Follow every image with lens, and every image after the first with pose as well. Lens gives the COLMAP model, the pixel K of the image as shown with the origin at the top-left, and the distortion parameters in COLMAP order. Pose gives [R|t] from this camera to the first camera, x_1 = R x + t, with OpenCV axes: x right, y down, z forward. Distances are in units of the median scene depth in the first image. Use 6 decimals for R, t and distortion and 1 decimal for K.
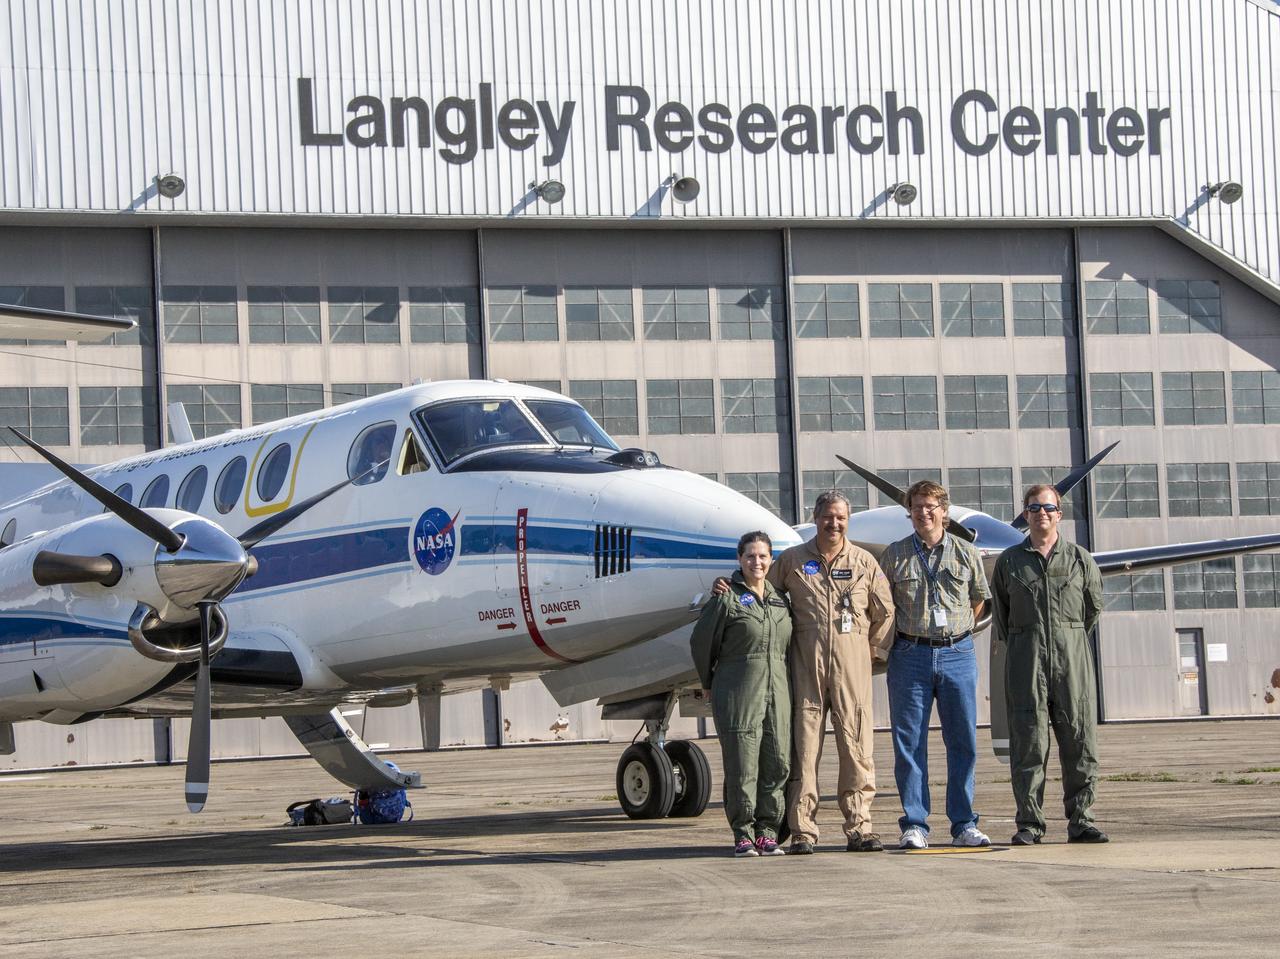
lens RADIAL K [[3564.8, 0, 640.0], [0, 3564.8, 479.5], [0, 0, 1]] dist [0.807250, 0.386064]
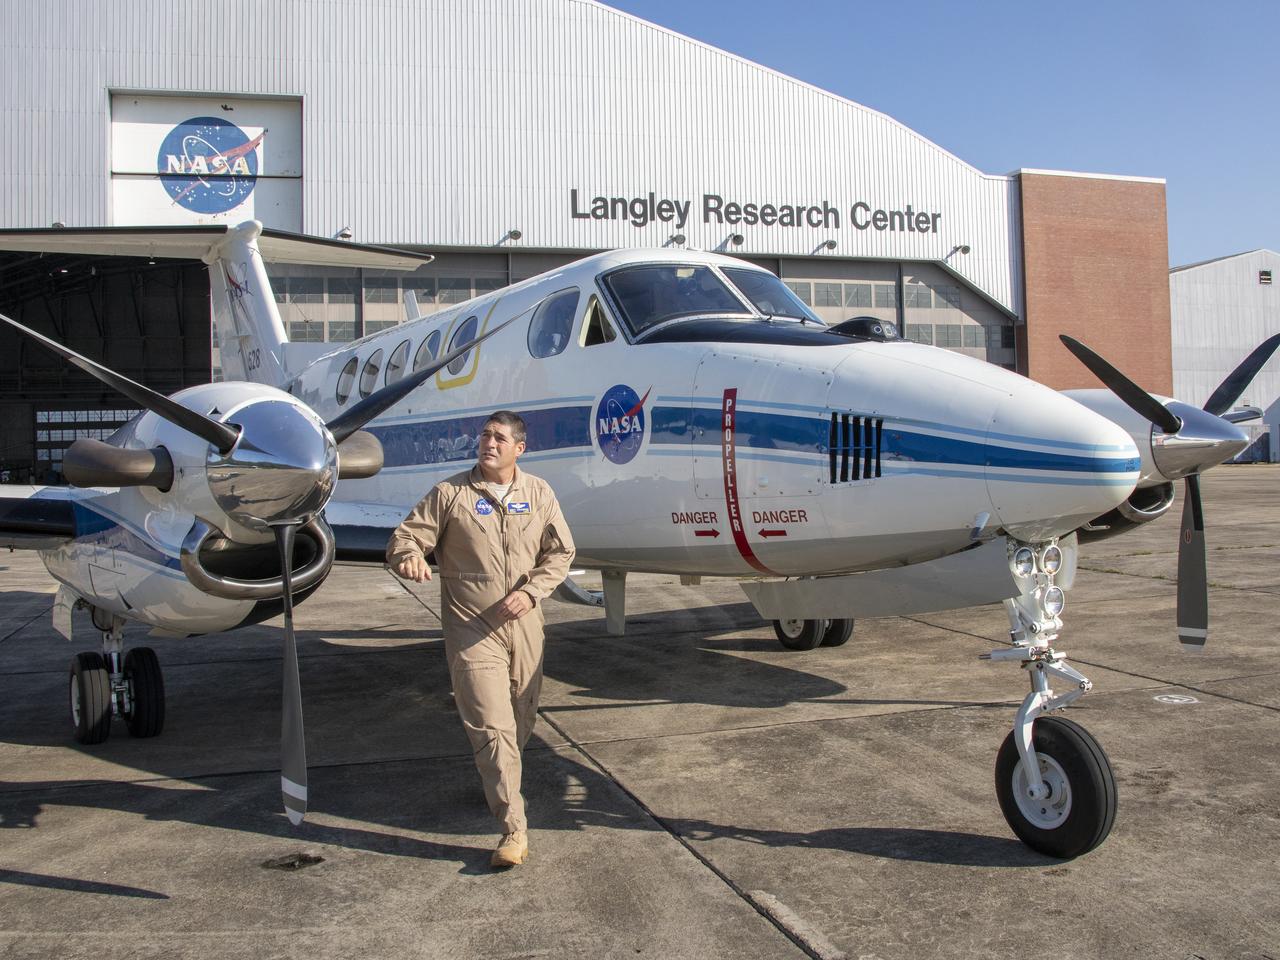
lens RADIAL K [[6880.6, 0, 640.0], [0, 6880.6, 480.0], [0, 0, 1]] dist [-2.977431, 0.012699]
pose [[0.998414, 0.017411, -0.053534, 0.186839], [-0.016336, 0.999657, 0.020448, -0.015643], [0.053872, -0.019541, 0.998357, -3.370219]]
